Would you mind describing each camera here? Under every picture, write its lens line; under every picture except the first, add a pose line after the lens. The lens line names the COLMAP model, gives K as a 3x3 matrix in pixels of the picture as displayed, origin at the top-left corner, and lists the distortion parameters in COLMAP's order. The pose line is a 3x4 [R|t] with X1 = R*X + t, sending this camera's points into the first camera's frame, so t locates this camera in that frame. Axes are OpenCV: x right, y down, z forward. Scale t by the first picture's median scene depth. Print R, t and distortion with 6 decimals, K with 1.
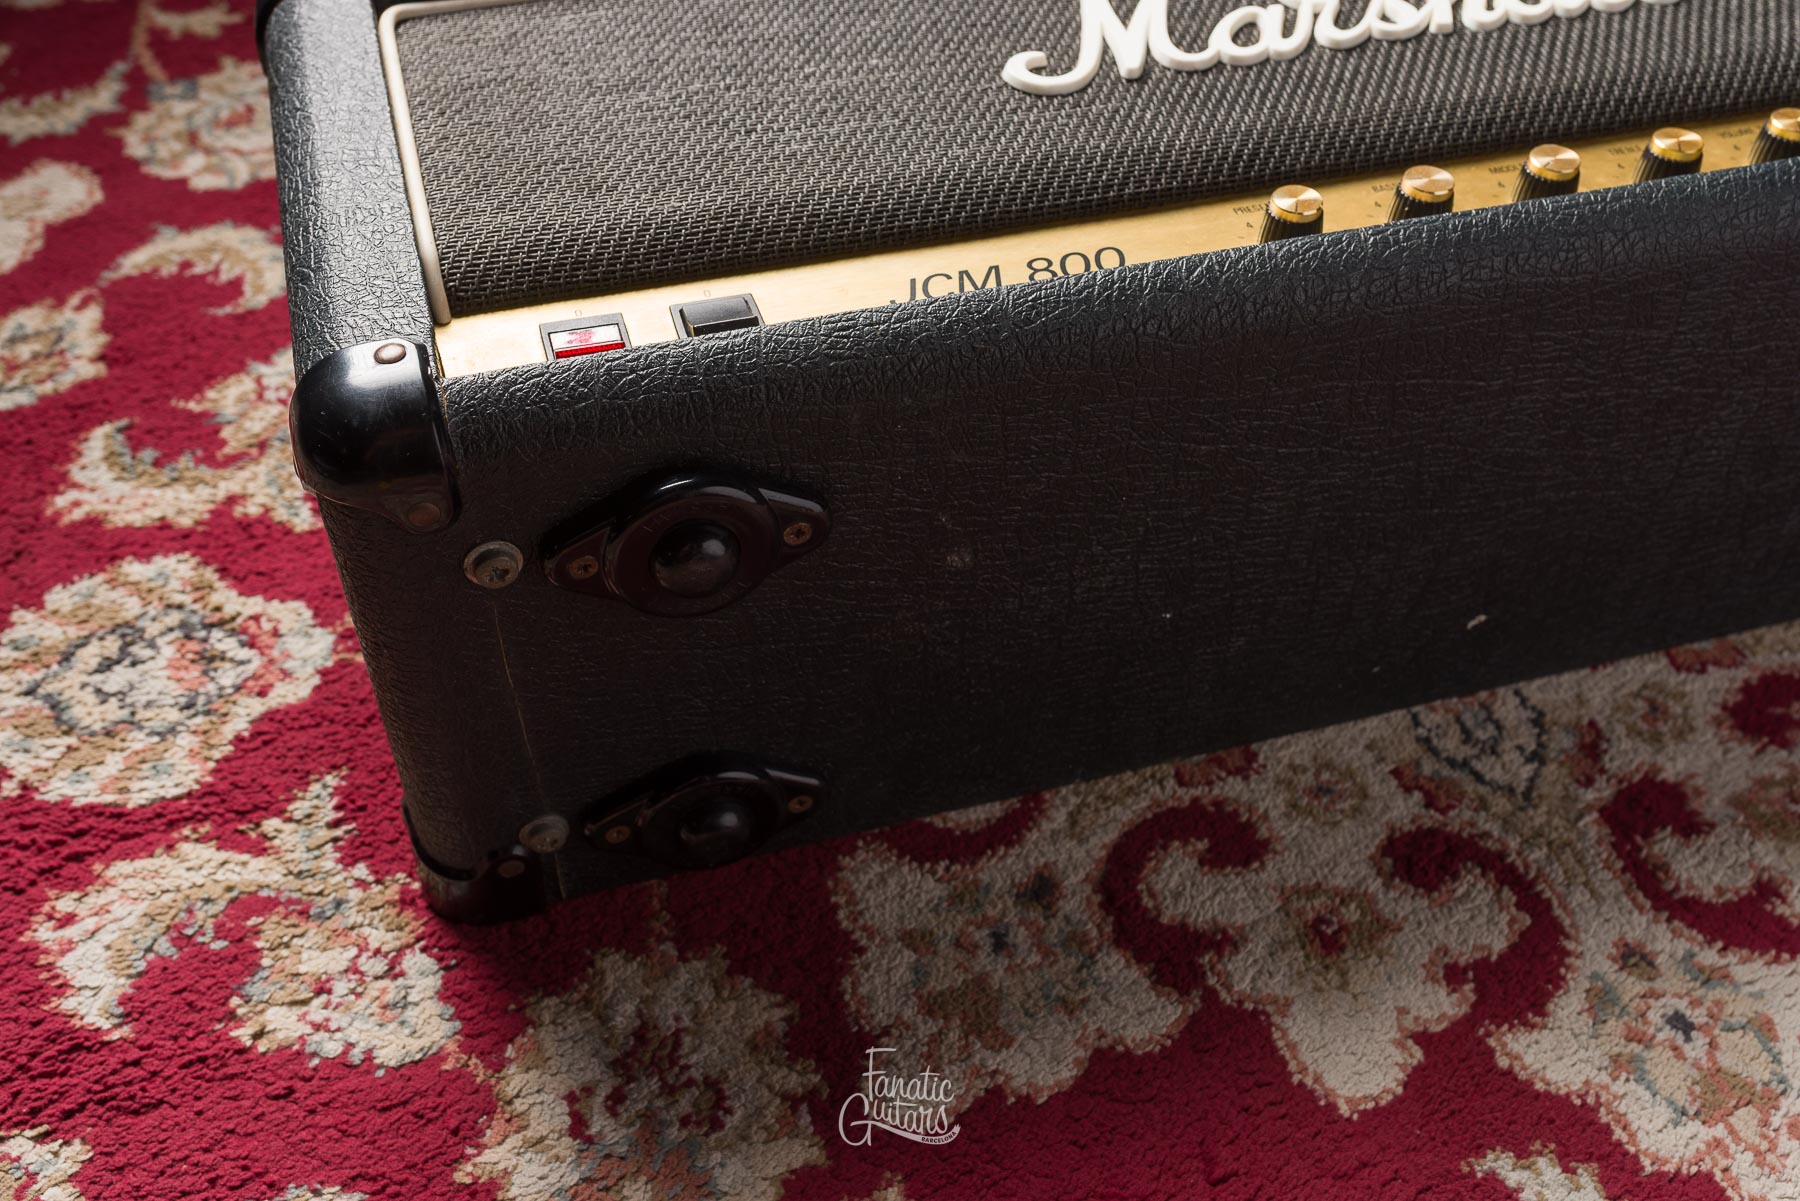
lens RADIAL K [[1761.4, 0, 902.1], [0, 1761.4, 594.1], [0, 0, 1]] dist [-0.000044, 0.003751]
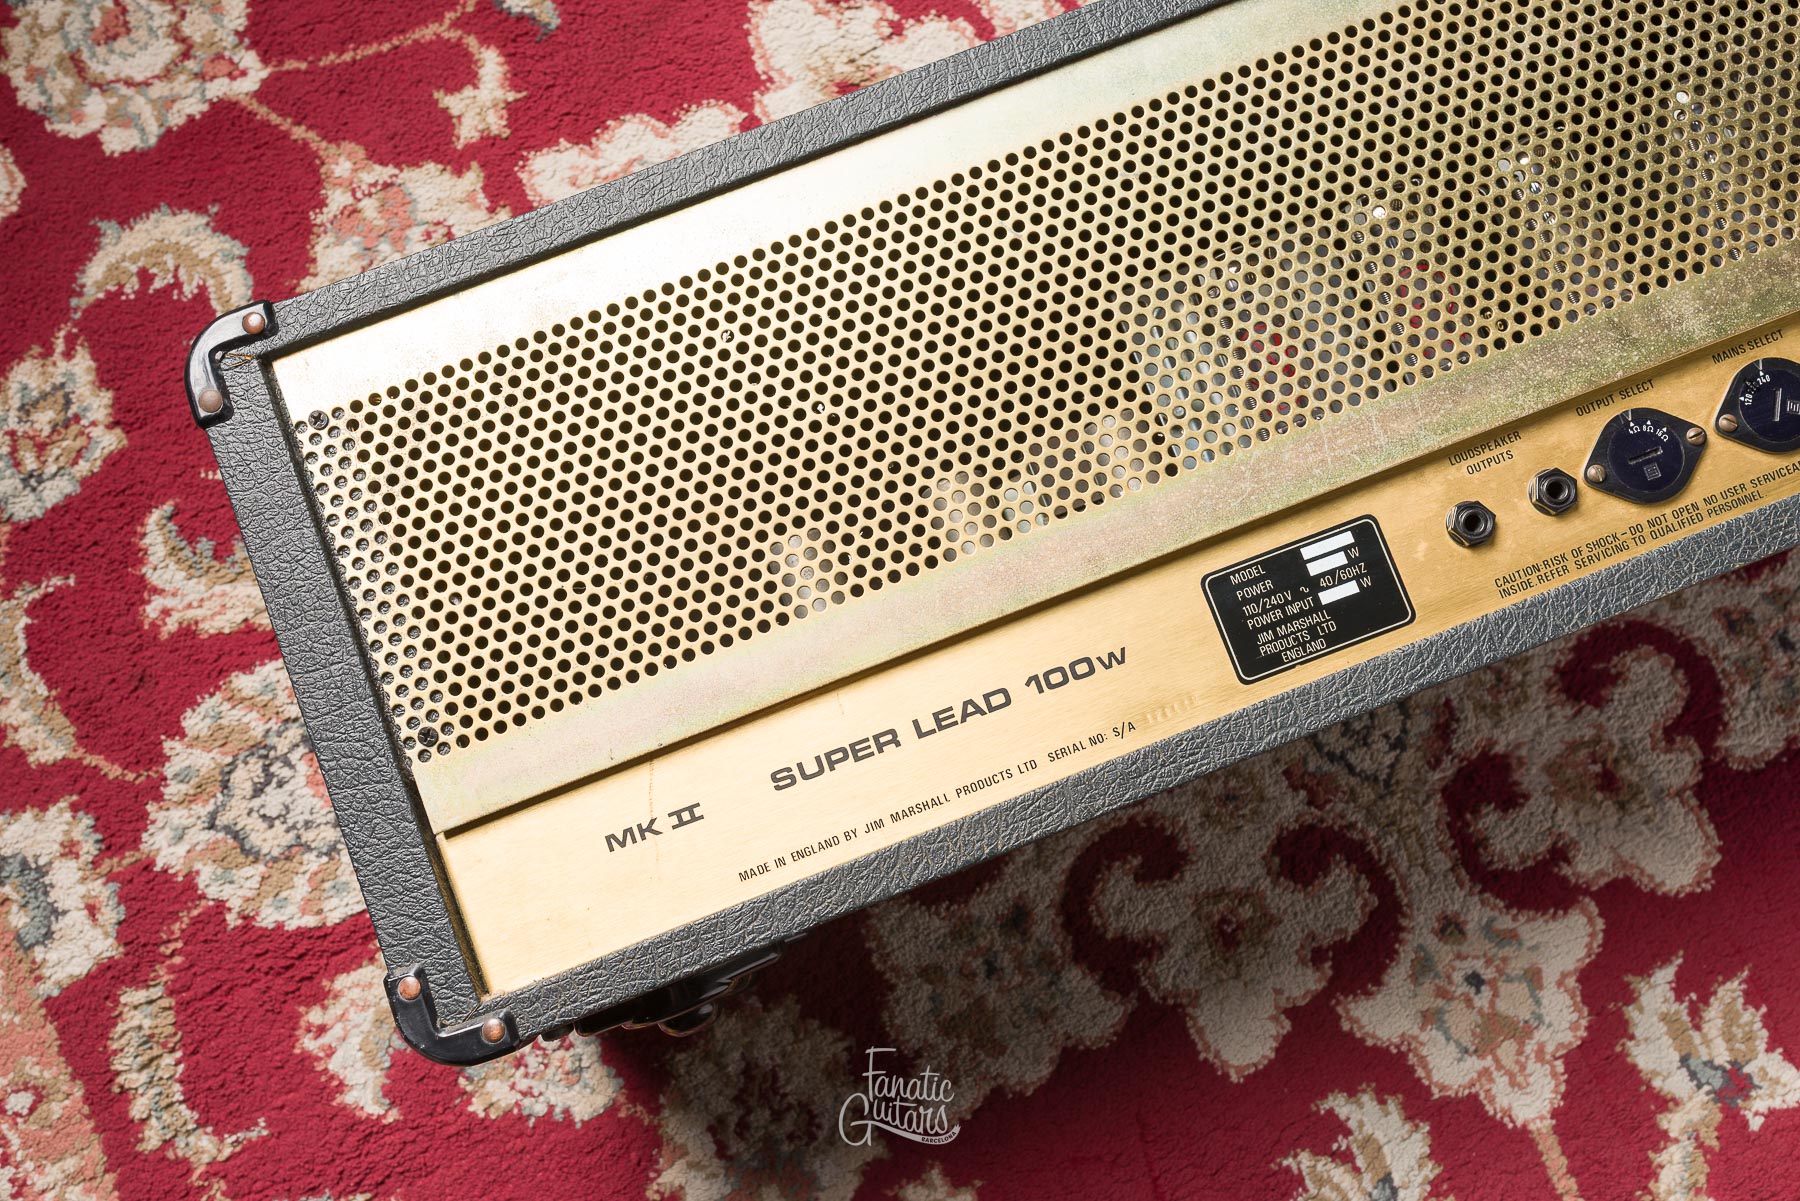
lens RADIAL K [[1726.2, 0, 905.1], [0, 1726.2, 594.6], [0, 0, 1]] dist [0.000061, -0.000334]
pose [[0.993871, -0.108533, -0.020979, 0.045922], [0.099639, 0.797380, 0.595196, -0.802606], [-0.047871, -0.593638, 0.803307, 0.084450]]
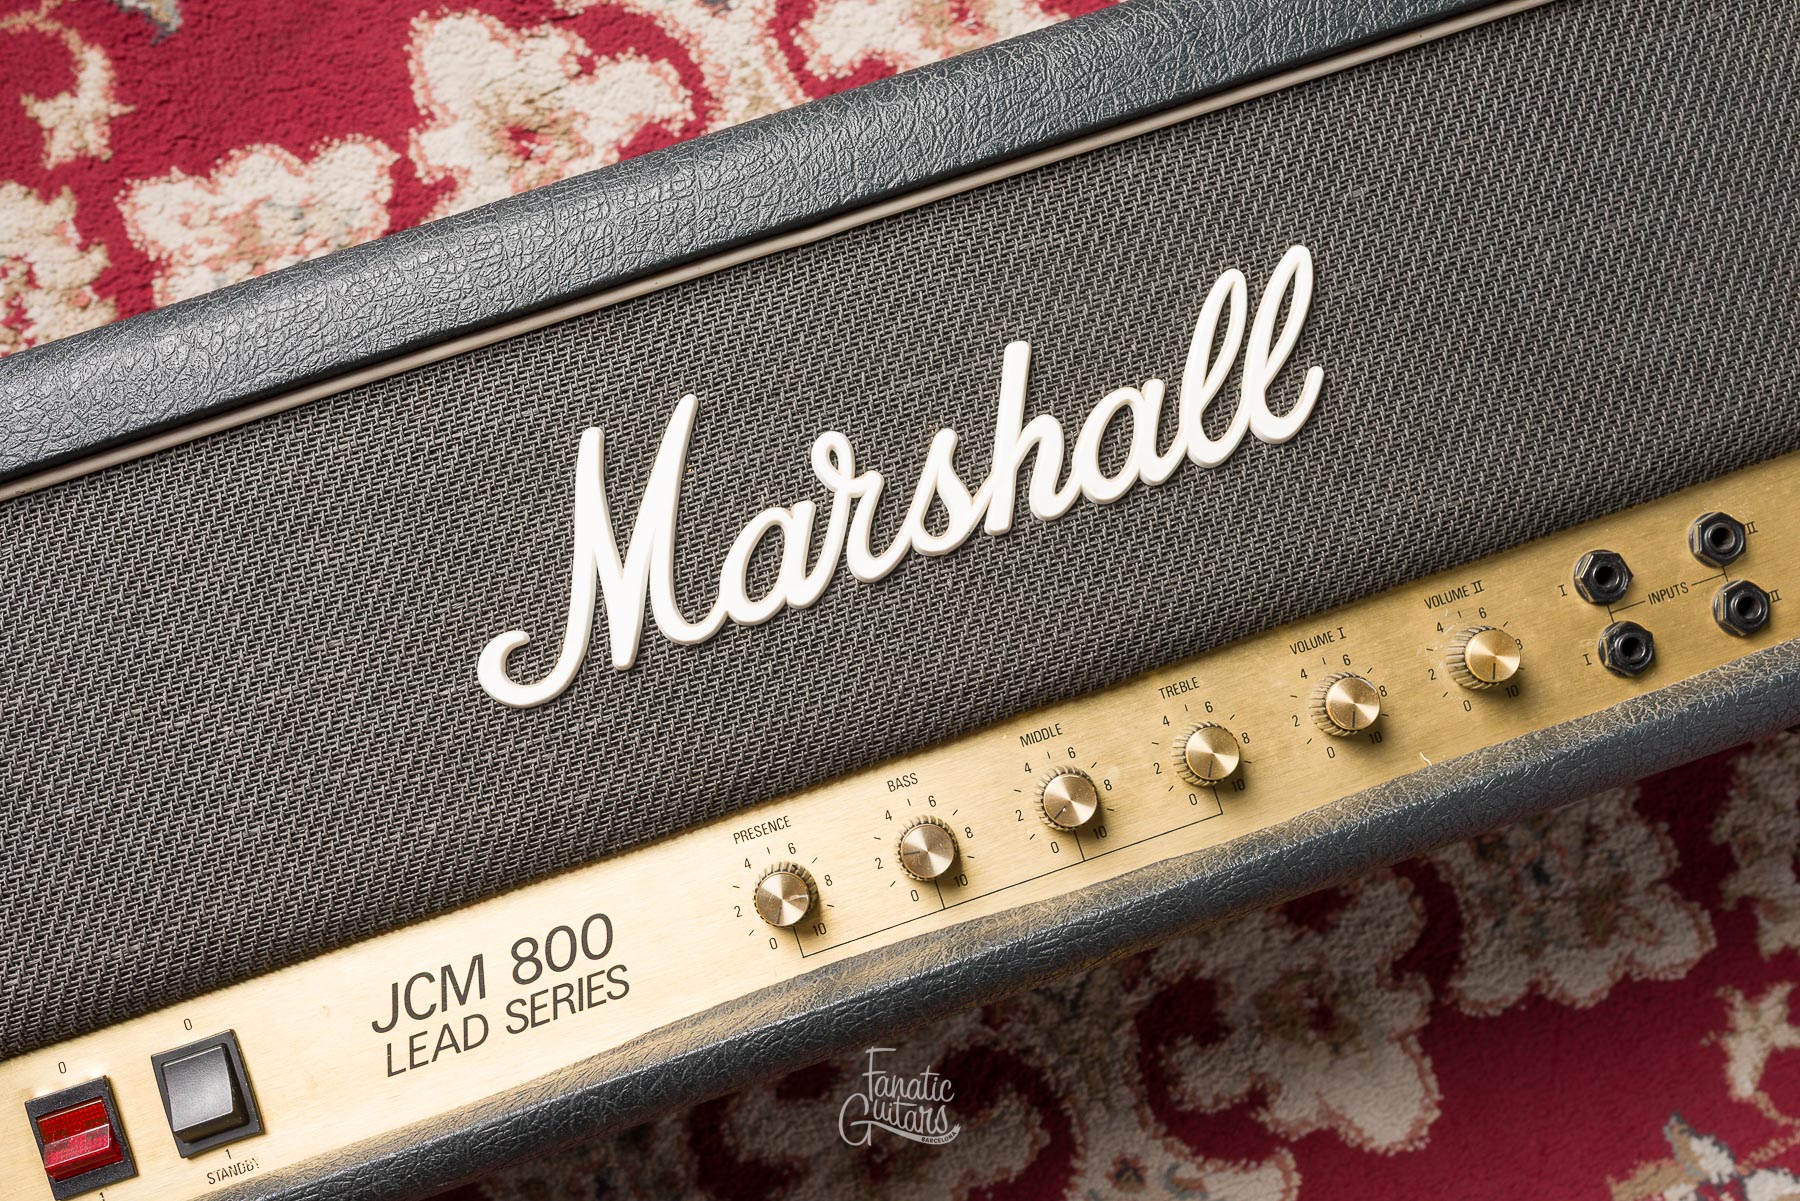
lens RADIAL K [[1761.4, 0, 902.1], [0, 1761.4, 594.1], [0, 0, 1]] dist [-0.000044, 0.003751]
pose [[0.999397, -0.033076, 0.010524, 0.246634], [0.018080, 0.754897, 0.655594, -0.846670], [-0.029629, -0.655009, 0.755040, 0.330071]]
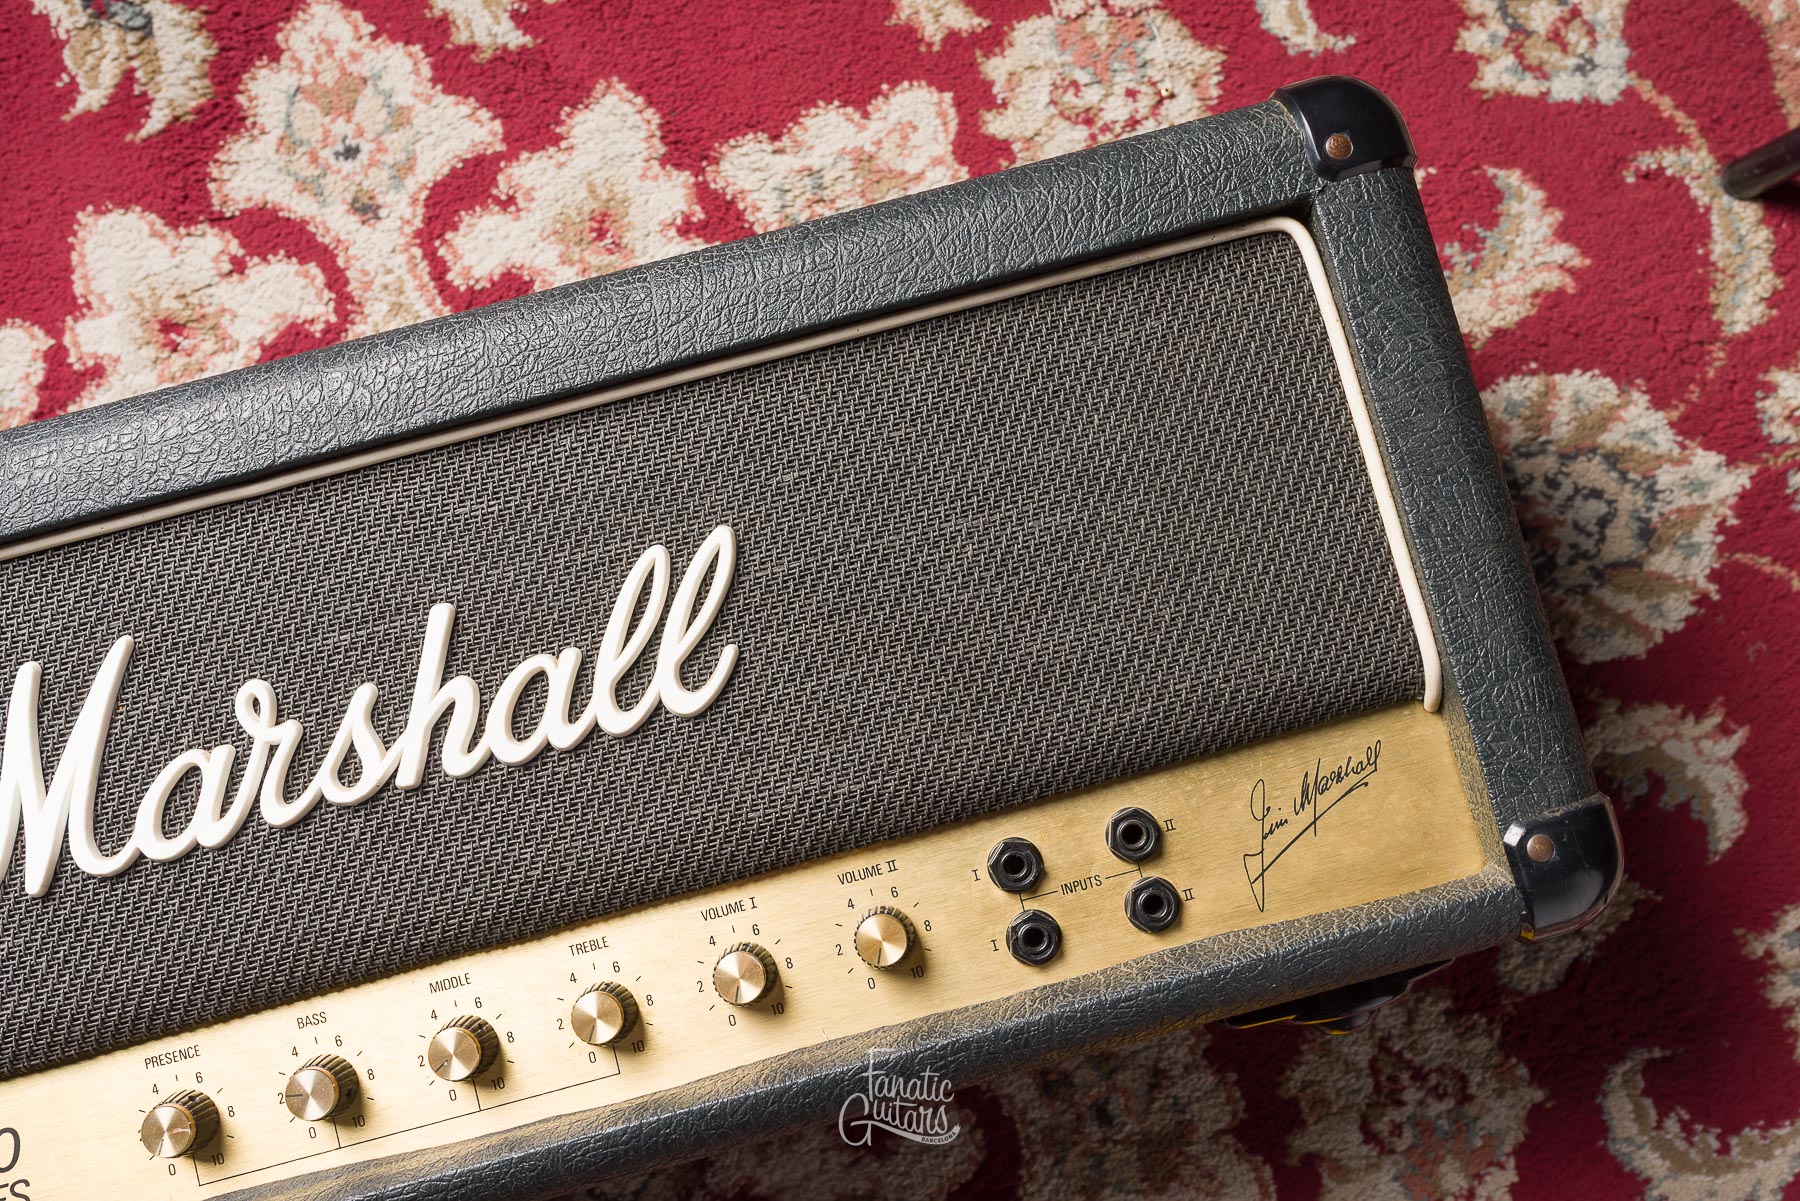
lens RADIAL K [[1761.4, 0, 902.1], [0, 1761.4, 594.1], [0, 0, 1]] dist [-0.000044, 0.003751]
pose [[0.998891, 0.029170, -0.036965, 0.576461], [0.000331, 0.780643, 0.624977, -0.935133], [0.047087, -0.624296, 0.779767, 0.375488]]
